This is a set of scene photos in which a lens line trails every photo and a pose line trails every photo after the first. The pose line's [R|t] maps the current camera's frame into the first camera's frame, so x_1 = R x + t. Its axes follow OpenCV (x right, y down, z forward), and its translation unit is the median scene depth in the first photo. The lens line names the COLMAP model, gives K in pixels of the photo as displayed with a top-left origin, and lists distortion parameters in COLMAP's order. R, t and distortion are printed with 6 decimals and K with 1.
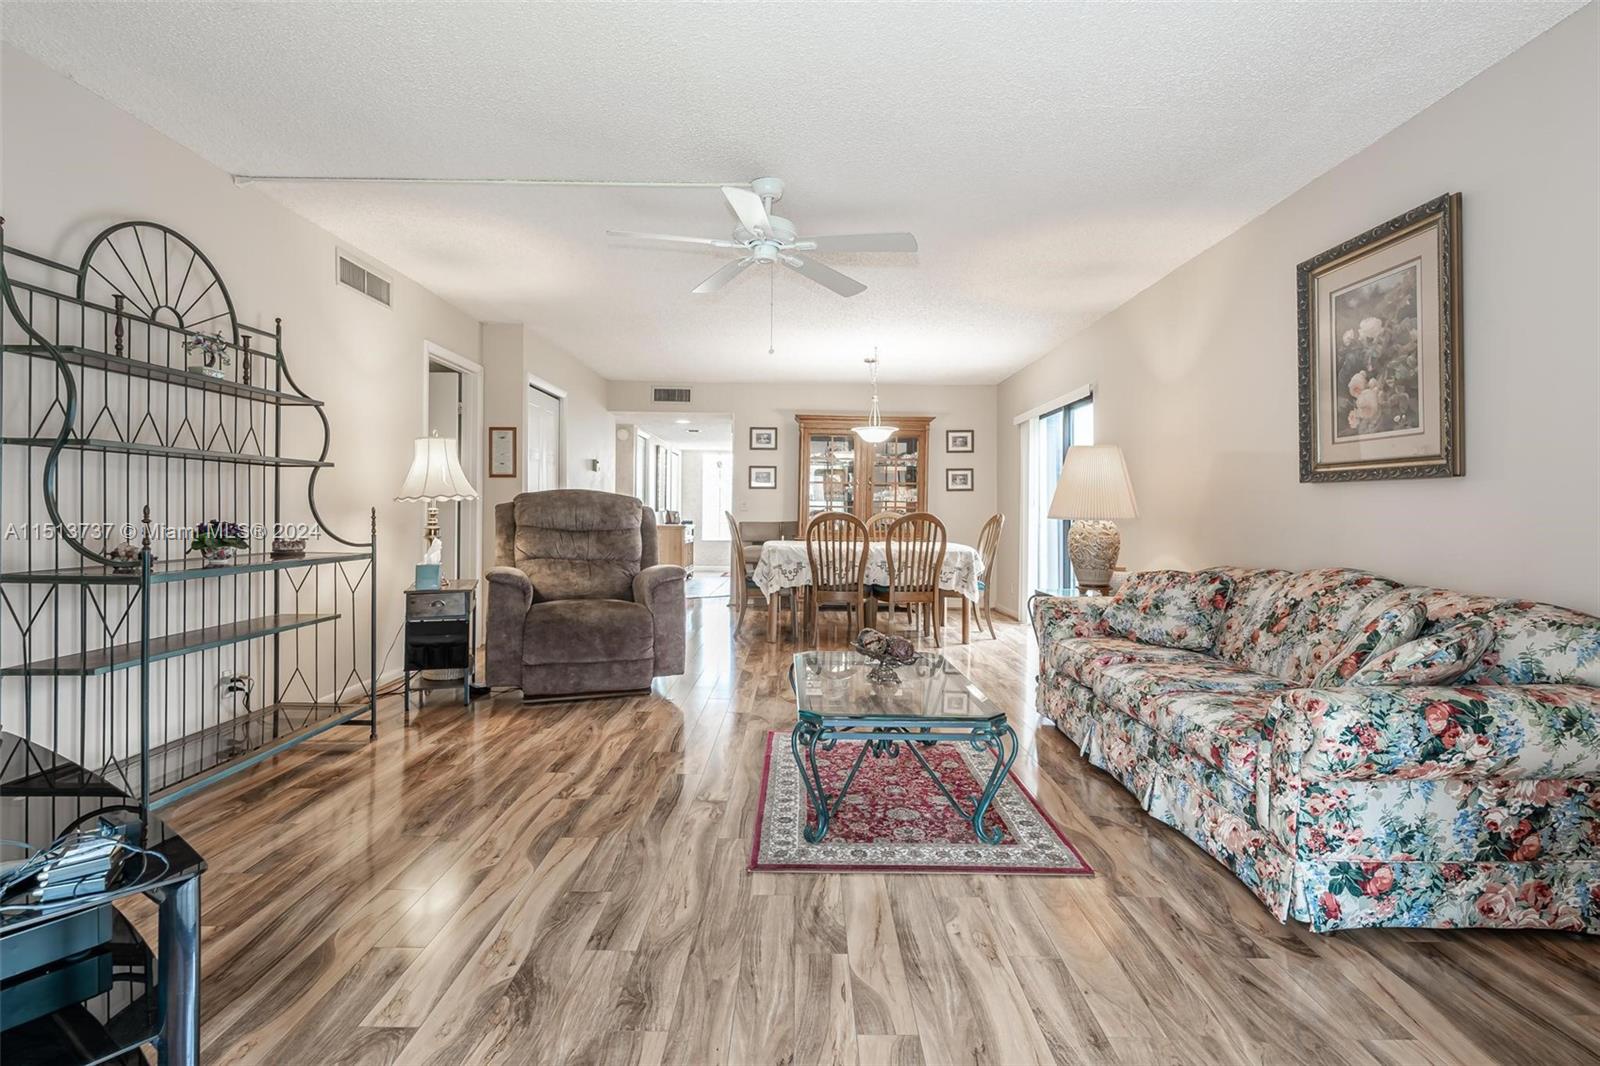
lens RADIAL K [[757.6, 0, 795.5], [0, 757.6, 518.6], [0, 0, 1]] dist [-0.000906, -0.000010]
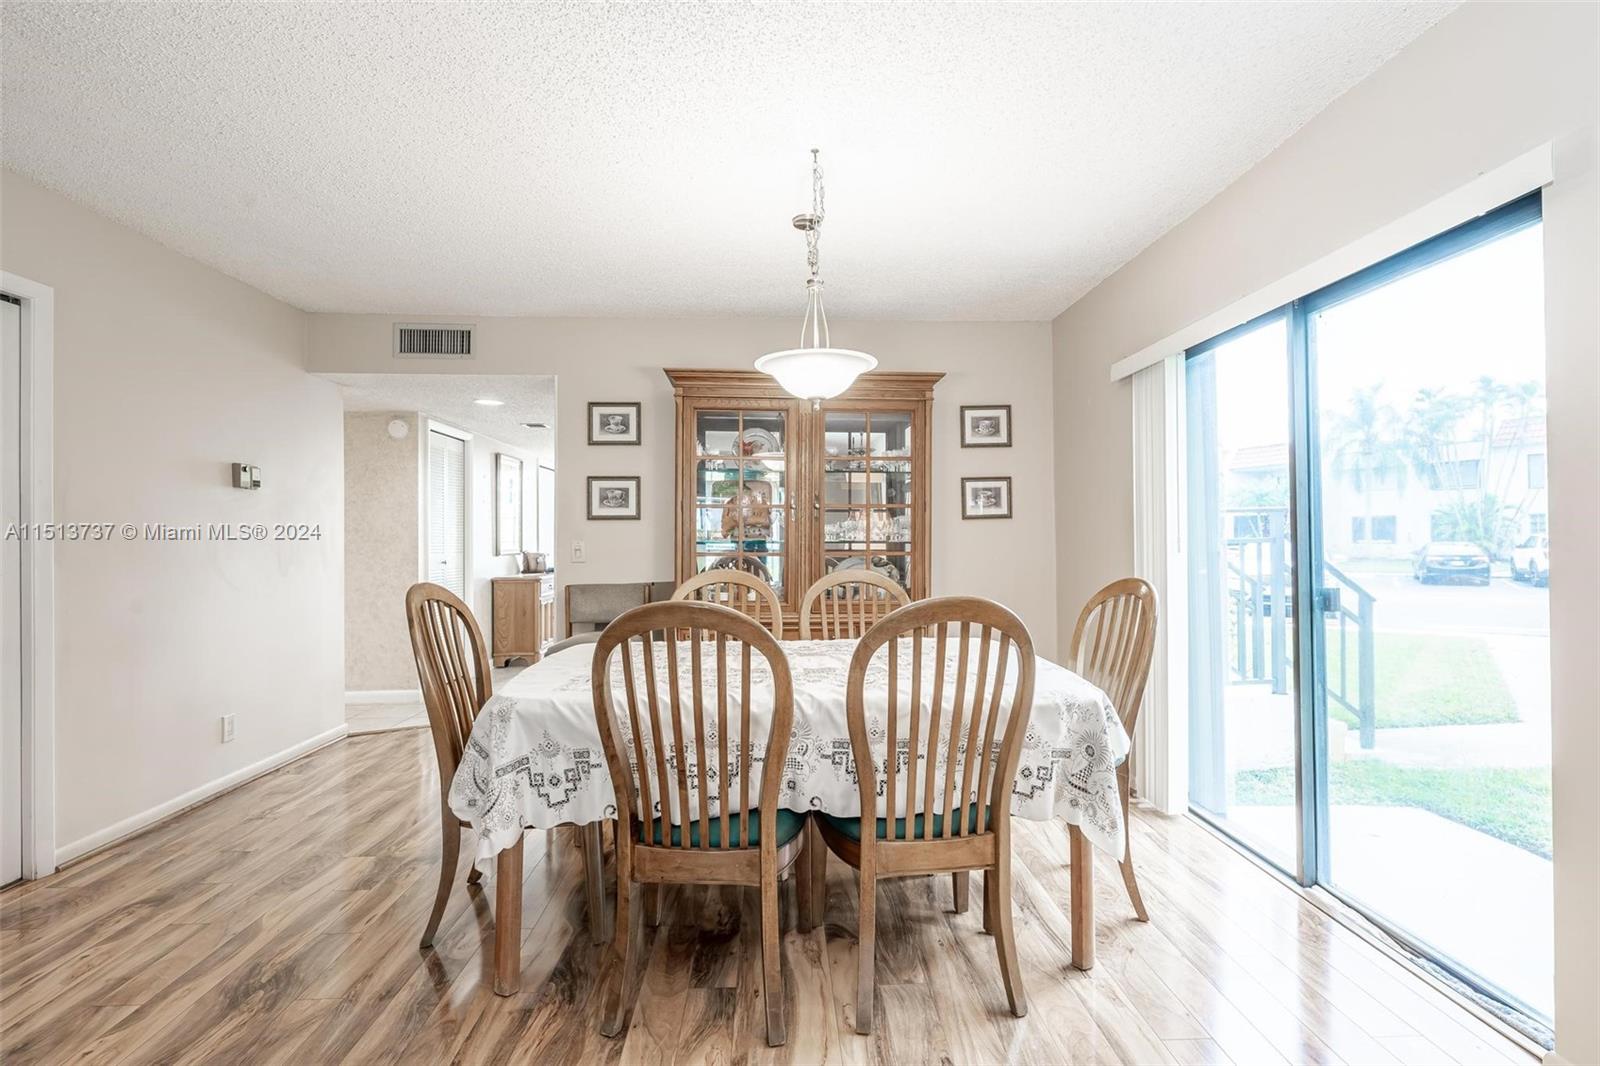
lens RADIAL K [[757.6, 0, 800.2], [0, 757.6, 531.9], [0, 0, 1]] dist [-0.000906, -0.000010]
pose [[0.998709, -0.014500, 0.048691, 0.061611], [0.015399, 0.999717, -0.018140, -0.020535], [-0.048414, 0.018866, 0.998649, 0.493969]]
